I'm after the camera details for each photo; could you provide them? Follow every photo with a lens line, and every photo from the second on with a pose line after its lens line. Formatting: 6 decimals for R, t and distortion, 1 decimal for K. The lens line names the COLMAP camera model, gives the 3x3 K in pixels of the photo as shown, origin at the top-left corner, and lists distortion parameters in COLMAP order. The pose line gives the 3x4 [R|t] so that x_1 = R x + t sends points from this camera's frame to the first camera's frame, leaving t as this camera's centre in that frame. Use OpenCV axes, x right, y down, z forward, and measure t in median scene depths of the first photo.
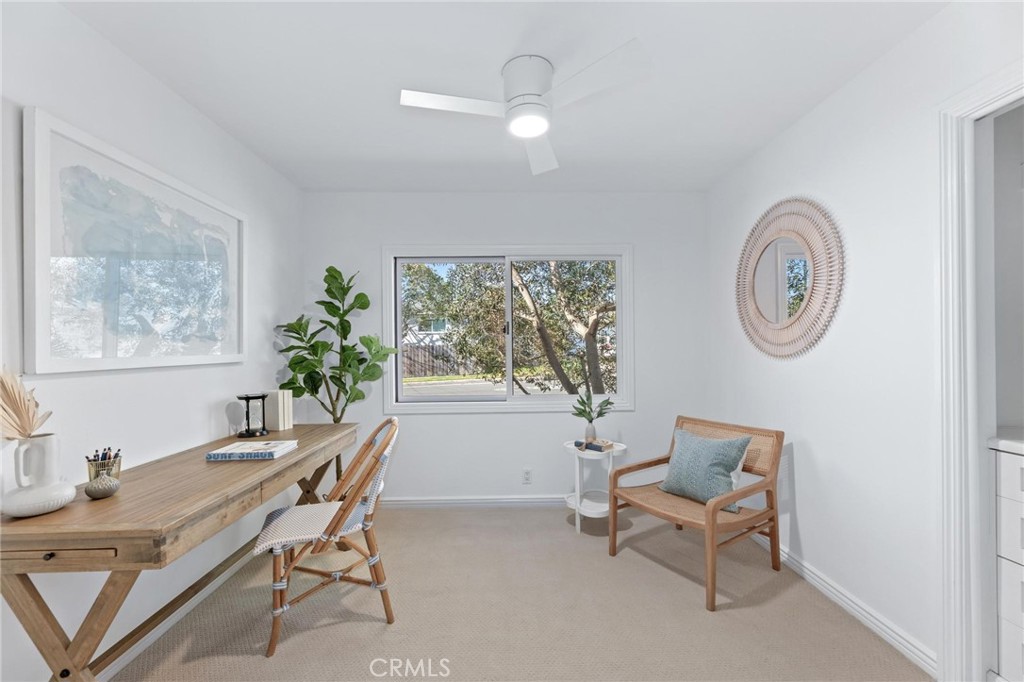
lens RADIAL K [[409.9, 0, 512.0], [0, 409.9, 341.0], [0, 0, 1]] dist [0.001094, 0.000123]
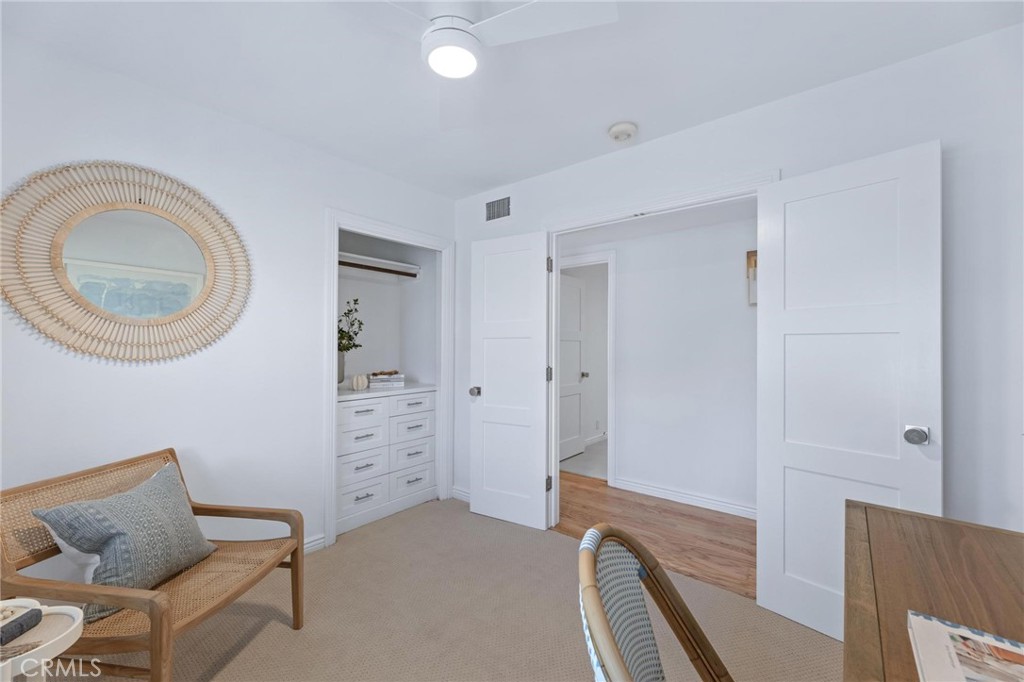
lens RADIAL K [[409.9, 0, 512.0], [0, 409.9, 341.0], [0, 0, 1]] dist [0.001094, 0.000123]
pose [[-0.784709, 0.011766, 0.619753, -0.461634], [0.000810, 0.999838, -0.017957, 0.015360], [-0.619864, -0.013589, -0.784592, 1.374791]]
